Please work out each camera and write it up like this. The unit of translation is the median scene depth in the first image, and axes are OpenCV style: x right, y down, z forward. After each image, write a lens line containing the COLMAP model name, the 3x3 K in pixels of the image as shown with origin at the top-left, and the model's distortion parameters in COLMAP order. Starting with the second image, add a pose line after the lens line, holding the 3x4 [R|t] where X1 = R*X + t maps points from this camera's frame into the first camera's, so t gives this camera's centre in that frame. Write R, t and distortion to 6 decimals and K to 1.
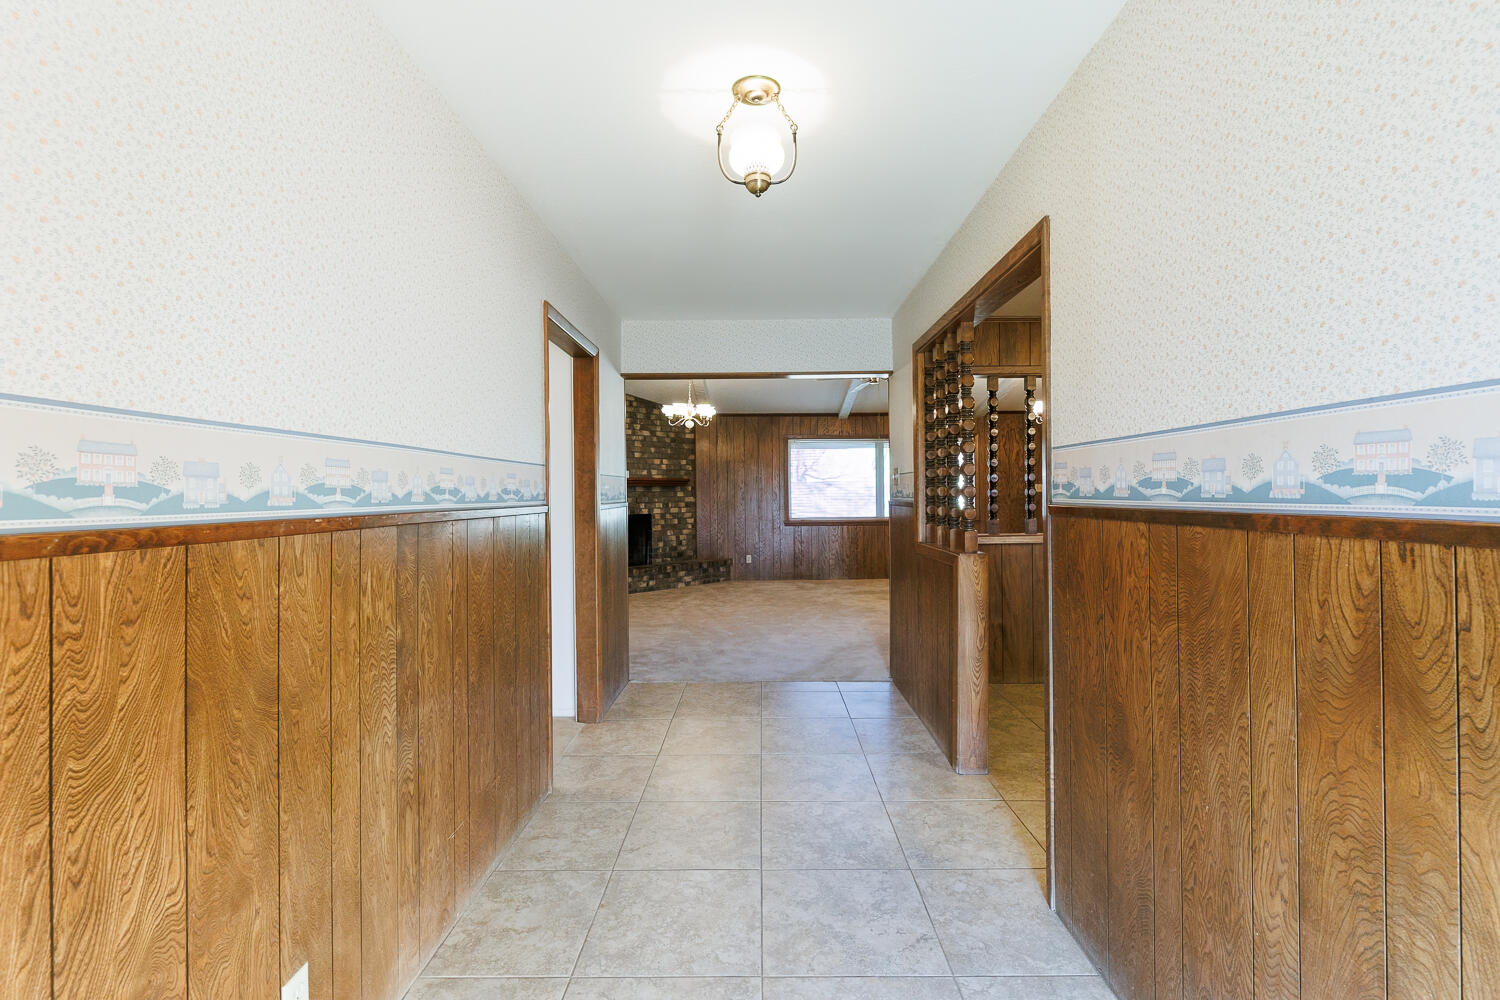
lens RADIAL K [[664.2, 0, 752.7], [0, 664.2, 486.9], [0, 0, 1]] dist [-0.000718, -0.000451]
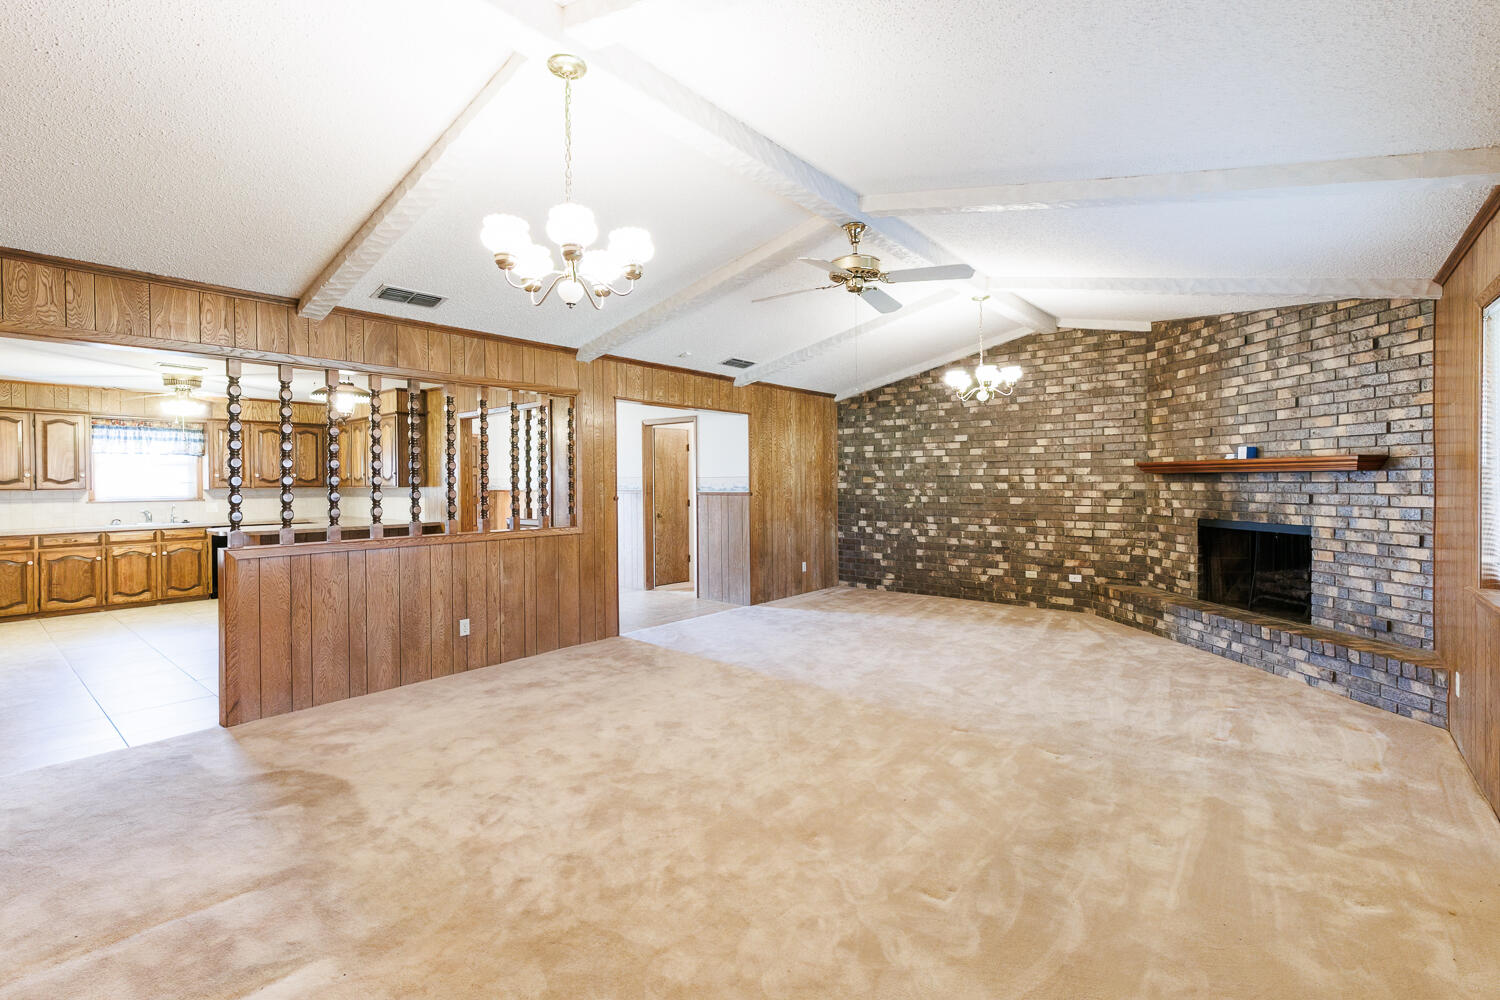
lens RADIAL K [[664.2, 0, 752.7], [0, 664.2, 486.9], [0, 0, 1]] dist [-0.000718, -0.000451]
pose [[-0.637069, 0.021703, -0.770501, 0.505816], [0.023824, 0.999680, 0.008460, -0.004142], [0.770439, -0.012967, -0.637382, 0.986740]]
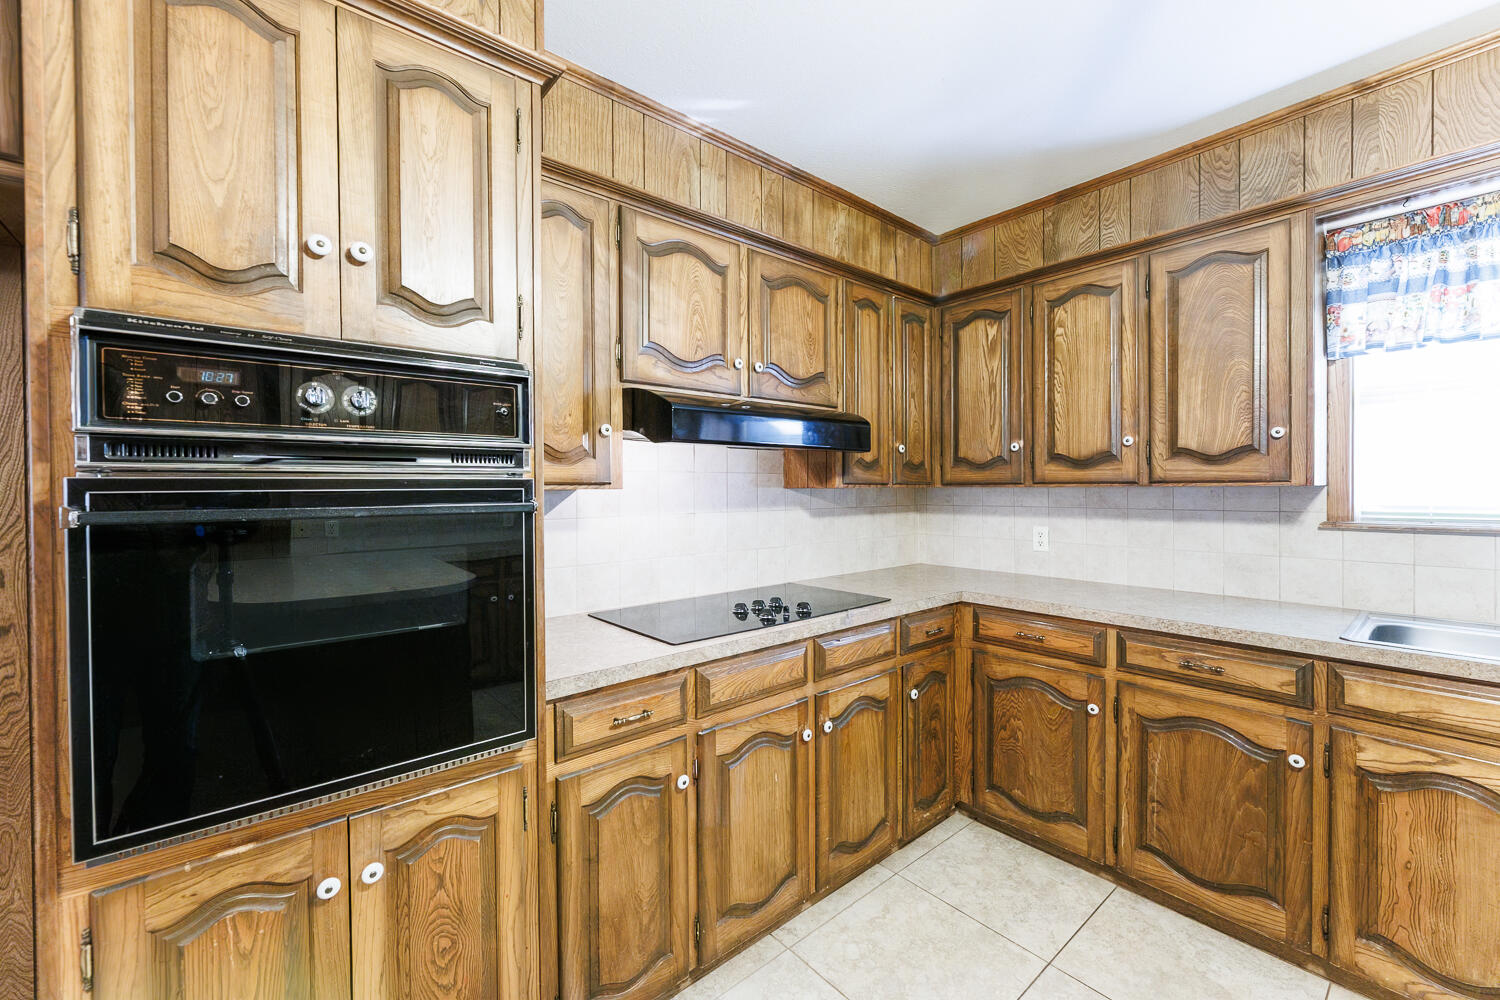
lens RADIAL K [[600.1, 0, 752.8], [0, 600.1, 494.8], [0, 0, 1]] dist [0.000656, -0.000266]
pose [[-0.647724, 0.007011, 0.761842, 0.369185], [0.002579, 0.999972, -0.007010, -0.008097], [-0.761870, -0.002575, -0.647725, 0.150693]]
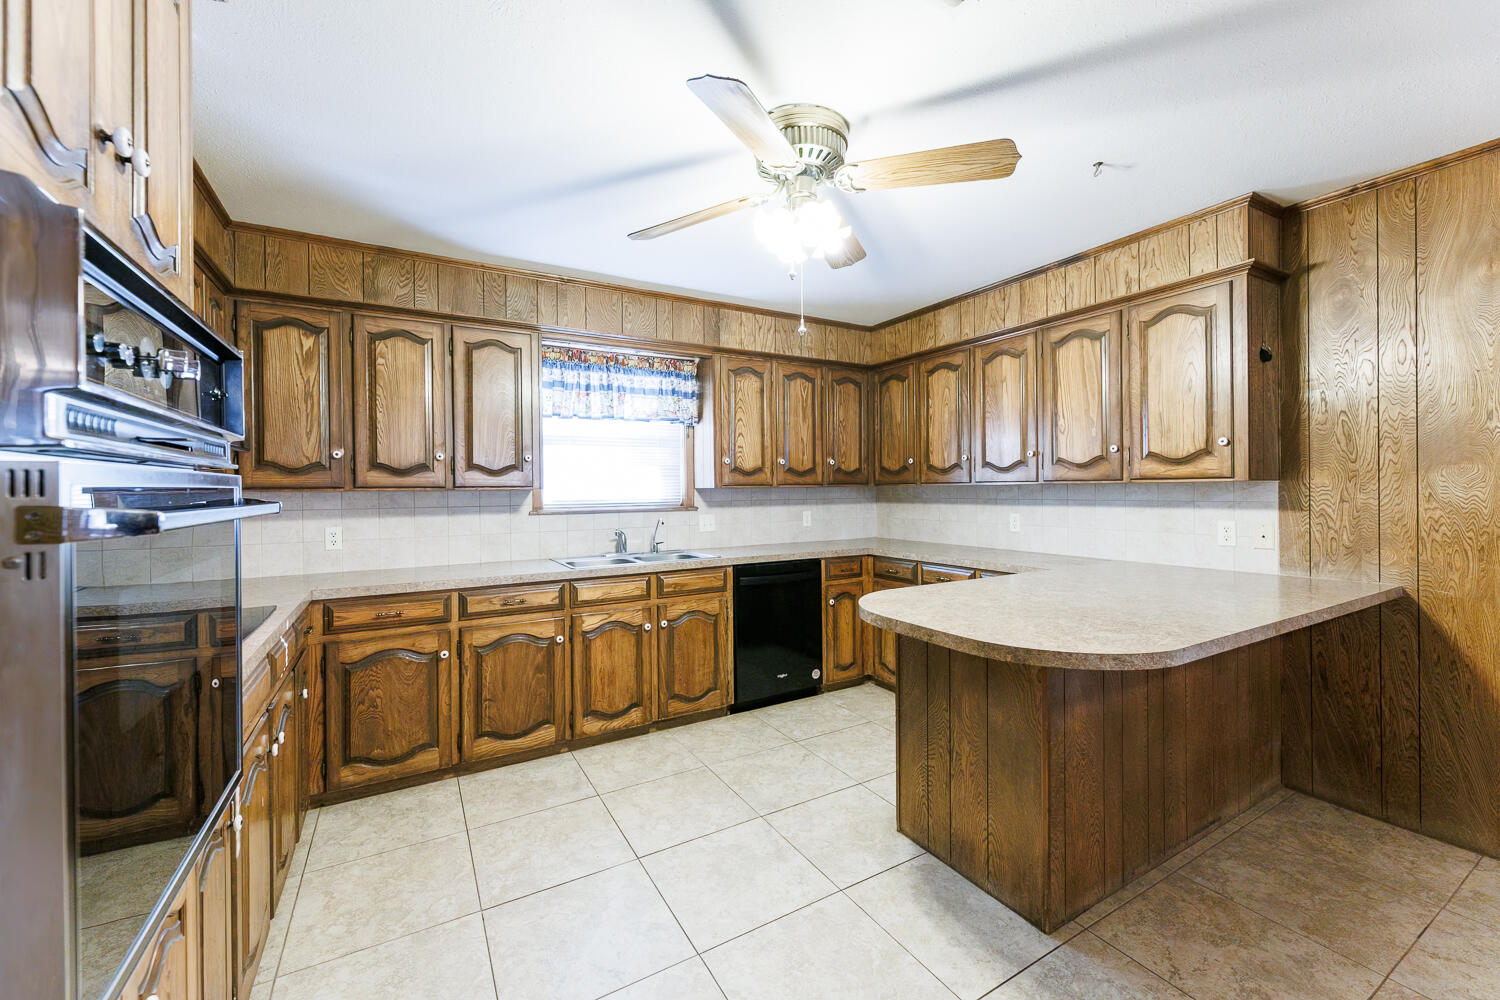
lens RADIAL K [[604.5, 0, 755.0], [0, 604.5, 488.1], [0, 0, 1]] dist [0.001464, 0.000229]
pose [[-0.862992, 0.019211, -0.504853, 0.468976], [0.025456, 0.999661, -0.005474, -0.007697], [0.504577, -0.017576, -0.863188, 0.246876]]
